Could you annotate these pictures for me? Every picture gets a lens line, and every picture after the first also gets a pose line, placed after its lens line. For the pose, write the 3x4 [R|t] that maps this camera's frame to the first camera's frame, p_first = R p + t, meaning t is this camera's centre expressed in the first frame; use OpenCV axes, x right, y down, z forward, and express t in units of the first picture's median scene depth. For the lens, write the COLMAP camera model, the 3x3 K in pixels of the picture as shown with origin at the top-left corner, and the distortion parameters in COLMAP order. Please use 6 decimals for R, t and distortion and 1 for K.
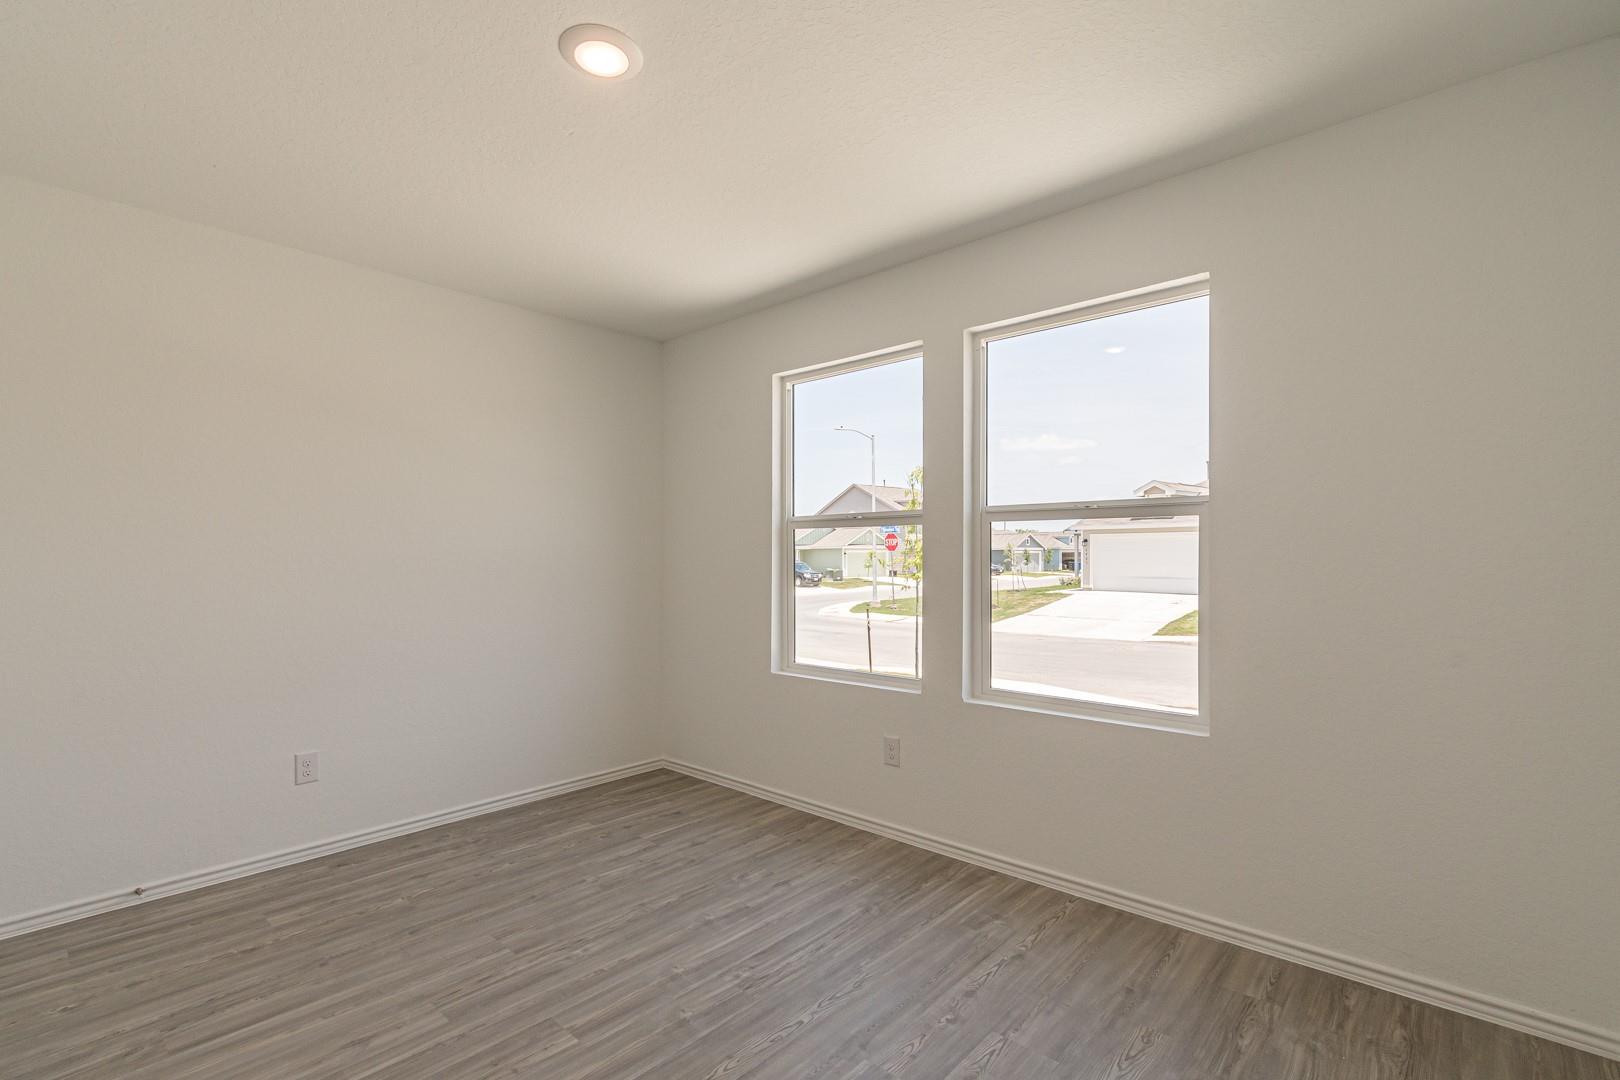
lens RADIAL K [[746.0, 0, 810.4], [0, 746.0, 547.5], [0, 0, 1]] dist [-0.000785, -0.000116]
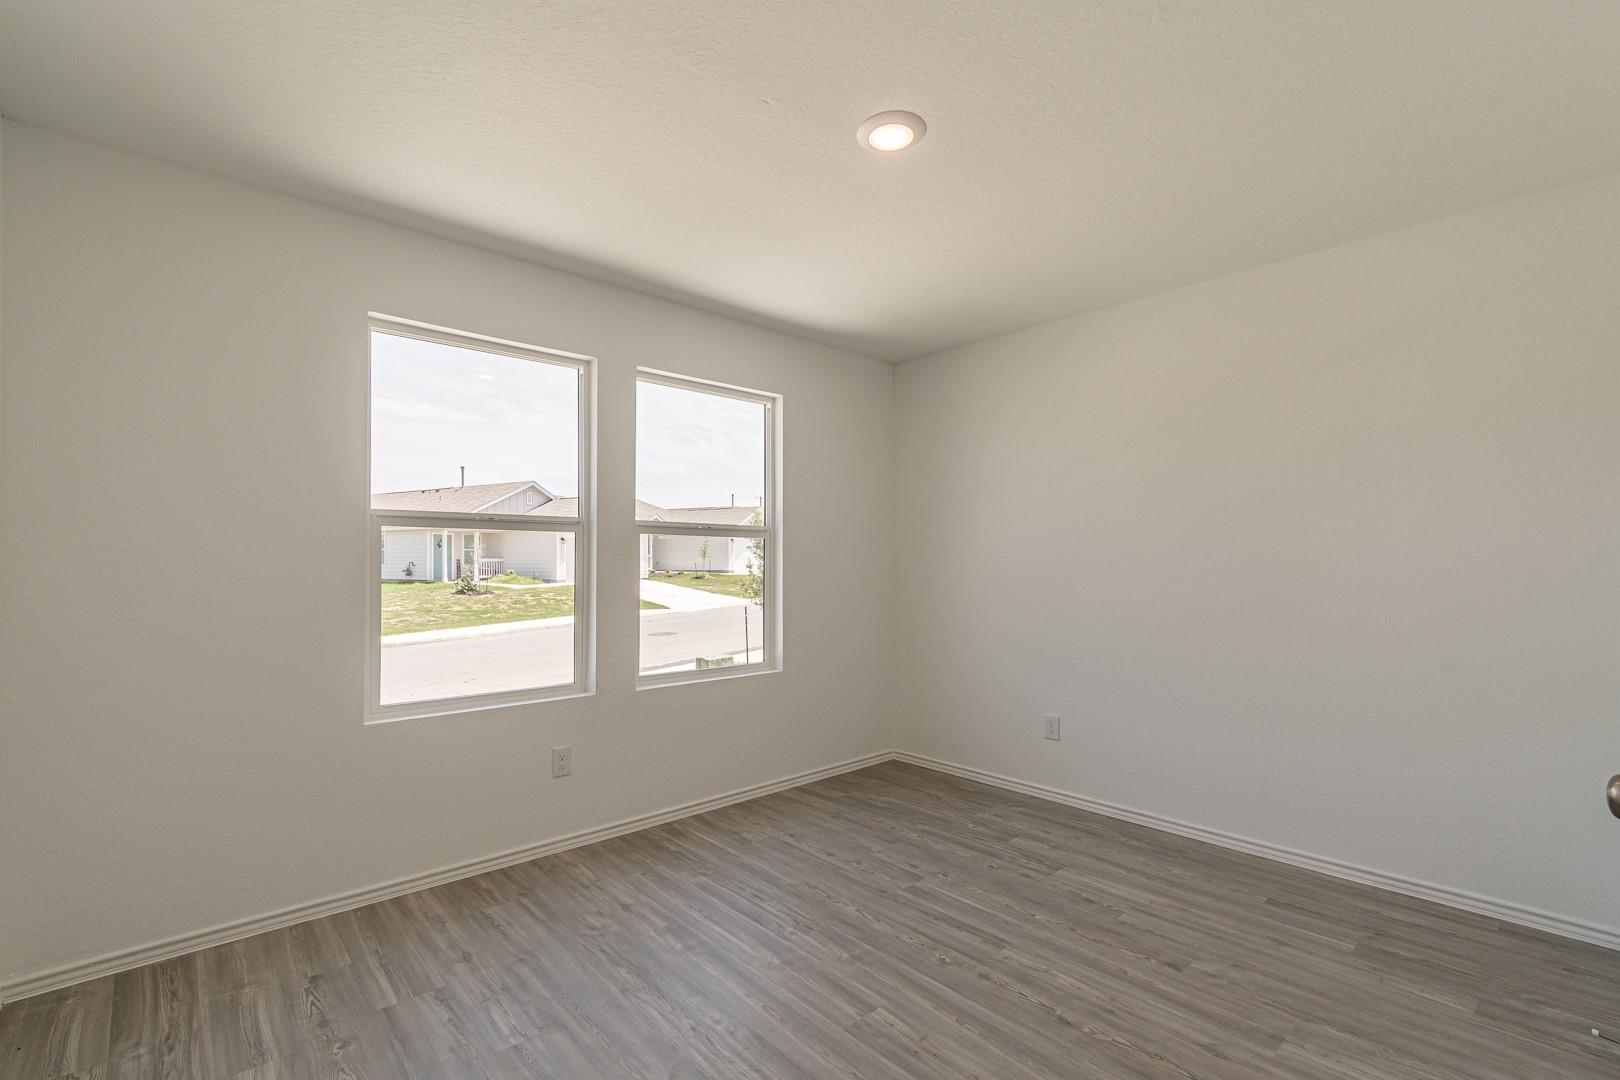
lens RADIAL K [[713.9, 0, 804.1], [0, 713.9, 536.7], [0, 0, 1]] dist [0.001537, -0.000721]
pose [[0.110553, 0.040133, 0.993060, -0.910457], [-0.005854, 0.999193, -0.039729, 0.014909], [-0.993853, -0.001421, 0.110699, 0.659446]]
